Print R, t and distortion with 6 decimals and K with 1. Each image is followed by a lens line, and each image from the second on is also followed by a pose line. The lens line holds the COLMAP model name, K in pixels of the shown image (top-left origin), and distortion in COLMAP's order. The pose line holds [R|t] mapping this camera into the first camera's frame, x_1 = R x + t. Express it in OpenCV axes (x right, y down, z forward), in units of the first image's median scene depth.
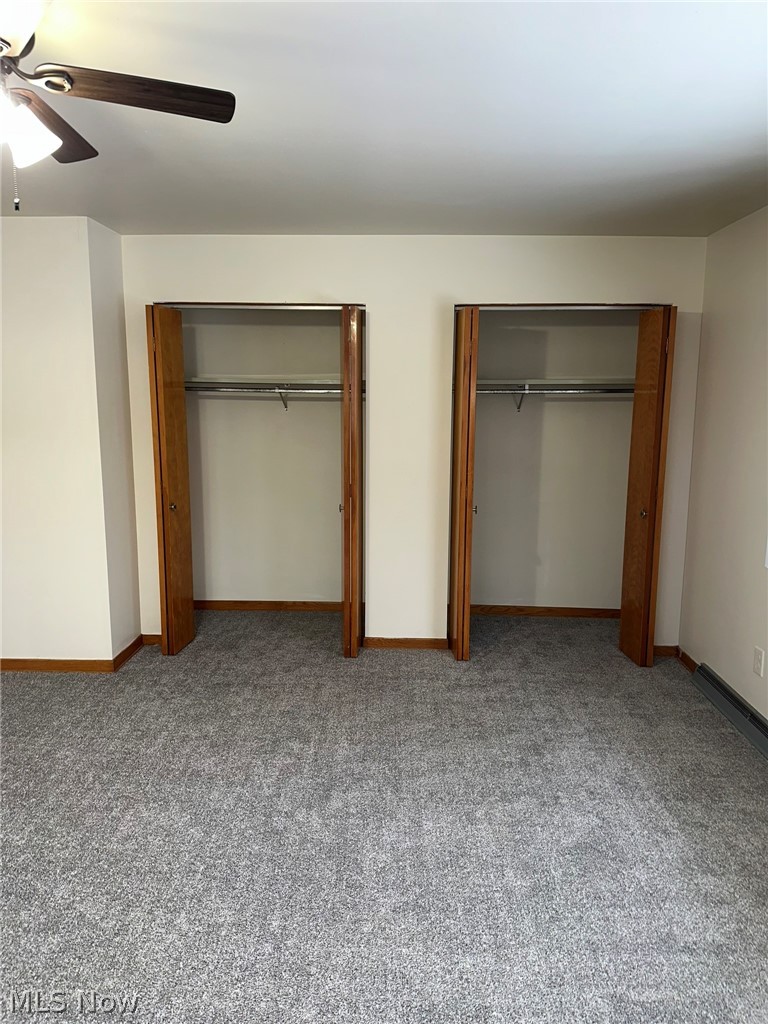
lens RADIAL K [[724.8, 0, 382.8], [0, 724.8, 500.5], [0, 0, 1]] dist [0.067668, -0.122876]
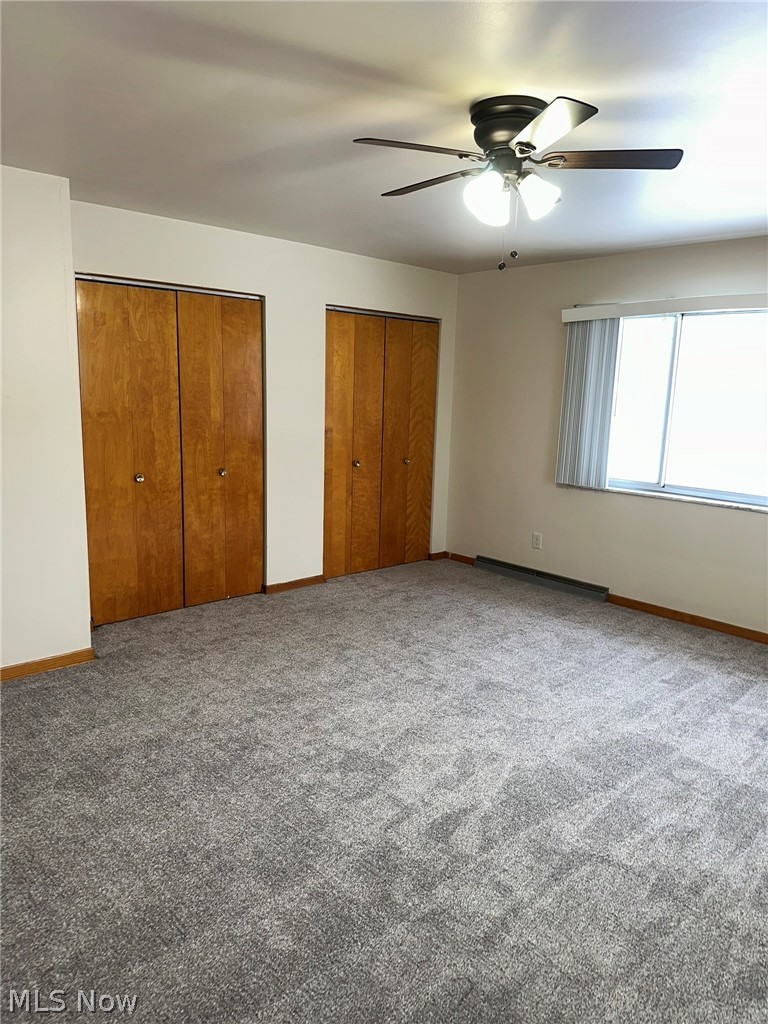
lens RADIAL K [[707.4, 0, 384.0], [0, 707.4, 512.0], [0, 0, 1]] dist [0.069761, -0.105824]
pose [[0.719566, -0.113535, 0.685080, -0.817711], [0.088125, 0.993498, 0.072087, 0.007089], [-0.688810, 0.008502, 0.724892, 0.058017]]
